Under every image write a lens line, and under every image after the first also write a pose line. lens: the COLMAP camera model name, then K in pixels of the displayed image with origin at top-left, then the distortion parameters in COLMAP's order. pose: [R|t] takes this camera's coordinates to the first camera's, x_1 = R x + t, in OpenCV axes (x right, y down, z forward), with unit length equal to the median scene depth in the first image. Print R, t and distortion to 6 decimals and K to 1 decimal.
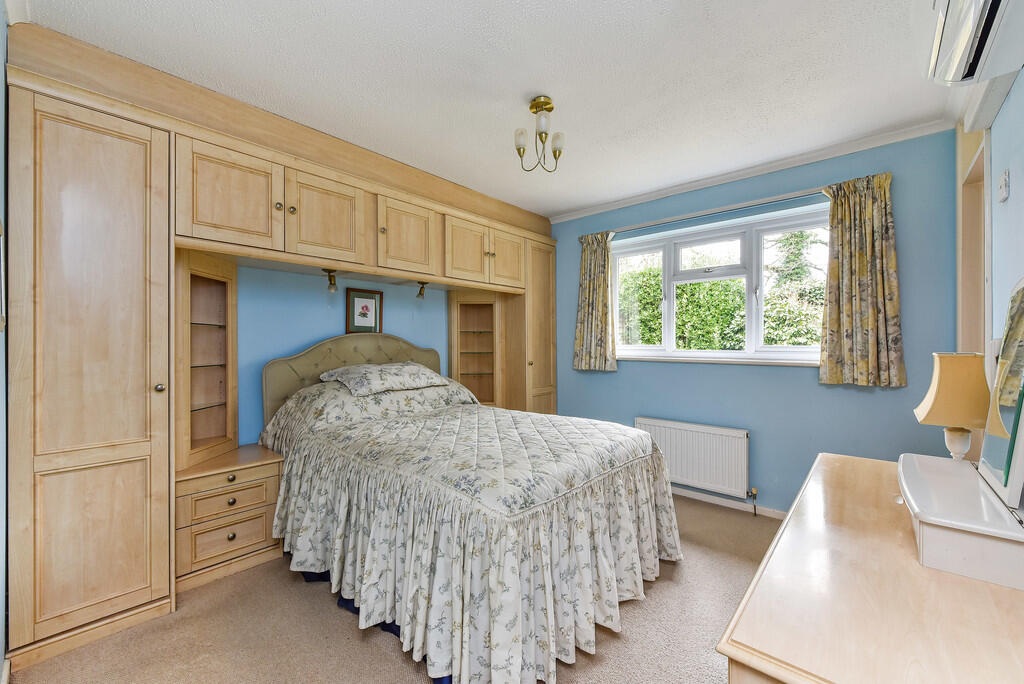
lens RADIAL K [[419.1, 0, 510.9], [0, 419.1, 346.6], [0, 0, 1]] dist [-0.001003, -0.000185]
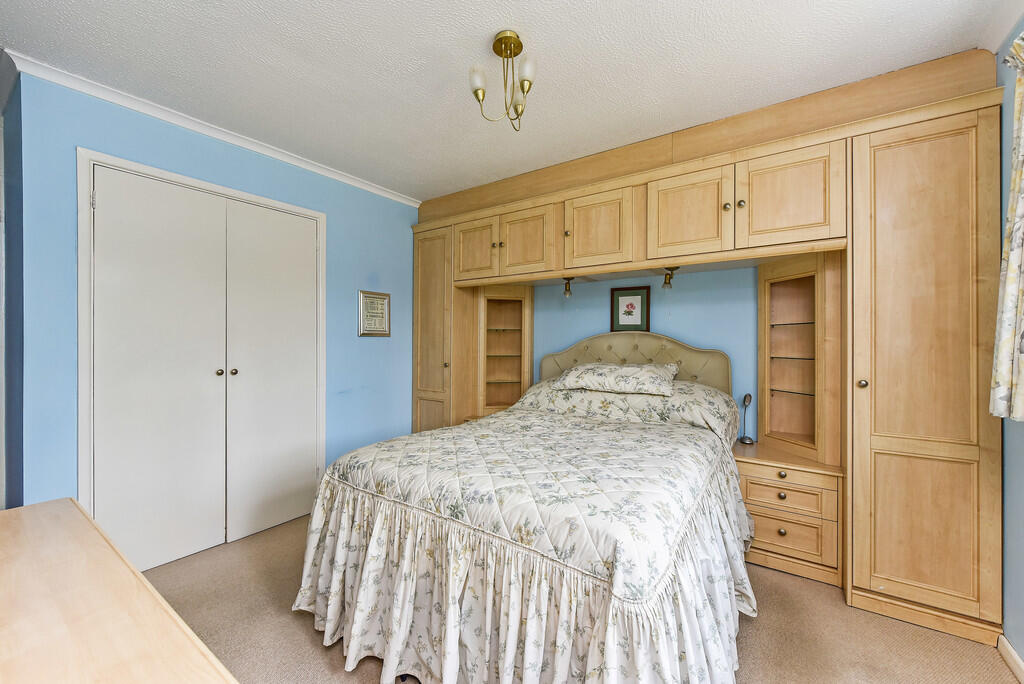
lens RADIAL K [[392.8, 0, 512.0], [0, 392.8, 342.0], [0, 0, 1]] dist [-0.000659, -0.000046]
pose [[0.118087, 0.003681, -0.992996, 0.540128], [-0.011677, 0.999929, 0.002318, -0.006780], [0.992935, 0.011322, 0.118121, 0.626165]]
